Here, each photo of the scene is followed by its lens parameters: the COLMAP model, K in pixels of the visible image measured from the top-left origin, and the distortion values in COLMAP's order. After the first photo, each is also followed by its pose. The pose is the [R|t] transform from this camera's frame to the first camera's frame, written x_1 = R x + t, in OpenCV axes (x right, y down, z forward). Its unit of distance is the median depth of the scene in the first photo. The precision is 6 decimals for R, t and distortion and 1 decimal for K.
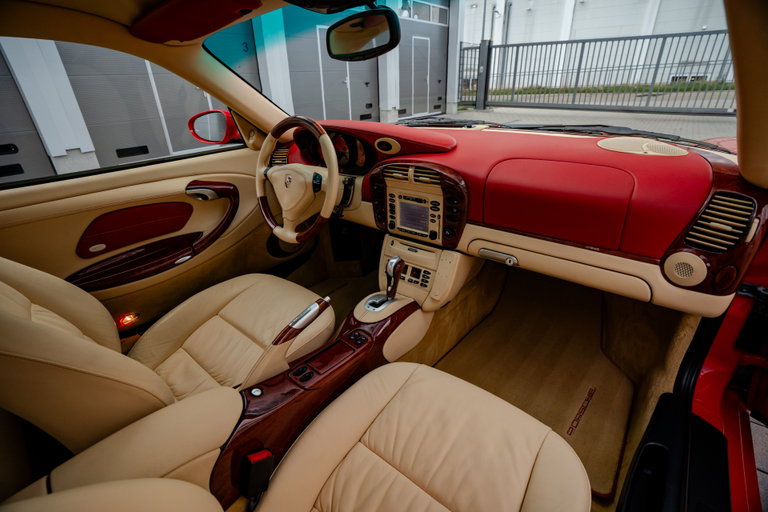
lens RADIAL K [[338.2, 0, 382.5], [0, 338.2, 253.4], [0, 0, 1]] dist [-0.023370, -0.000044]
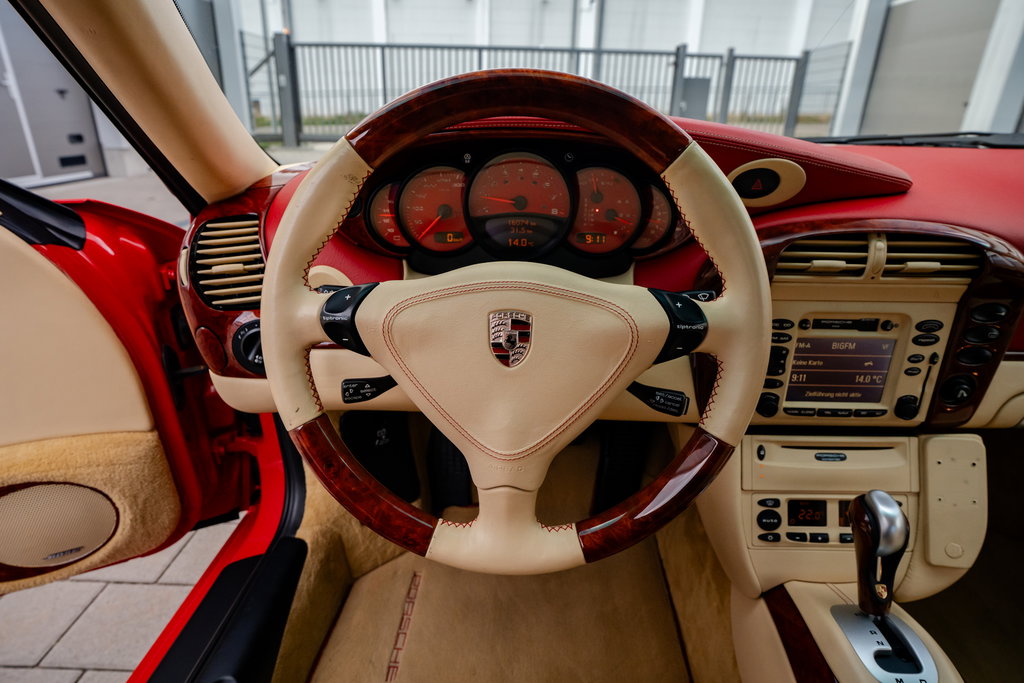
lens RADIAL K [[561.4, 0, 509.9], [0, 561.4, 340.3], [0, 0, 1]] dist [-0.036389, 0.001798]
pose [[0.795802, -0.186444, 0.576141, -0.547786], [0.228804, 0.973472, -0.001014, -0.227275], [-0.560668, 0.132631, 0.817350, 0.723544]]
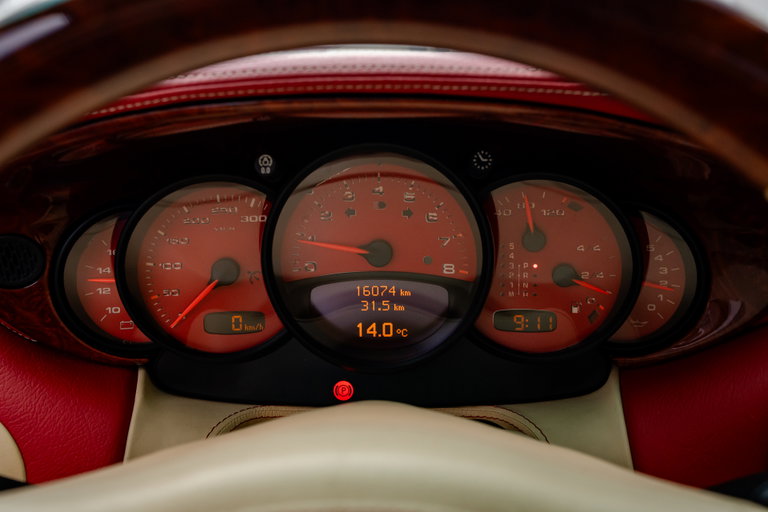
lens RADIAL K [[813.4, 0, 380.7], [0, 813.4, 259.2], [0, 0, 1]] dist [0.115513, 0.000000]
pose [[0.778301, -0.068628, 0.624129, -0.429027], [0.245160, 0.948324, -0.201442, -0.281093], [-0.578052, 0.309794, 0.754906, 0.870328]]
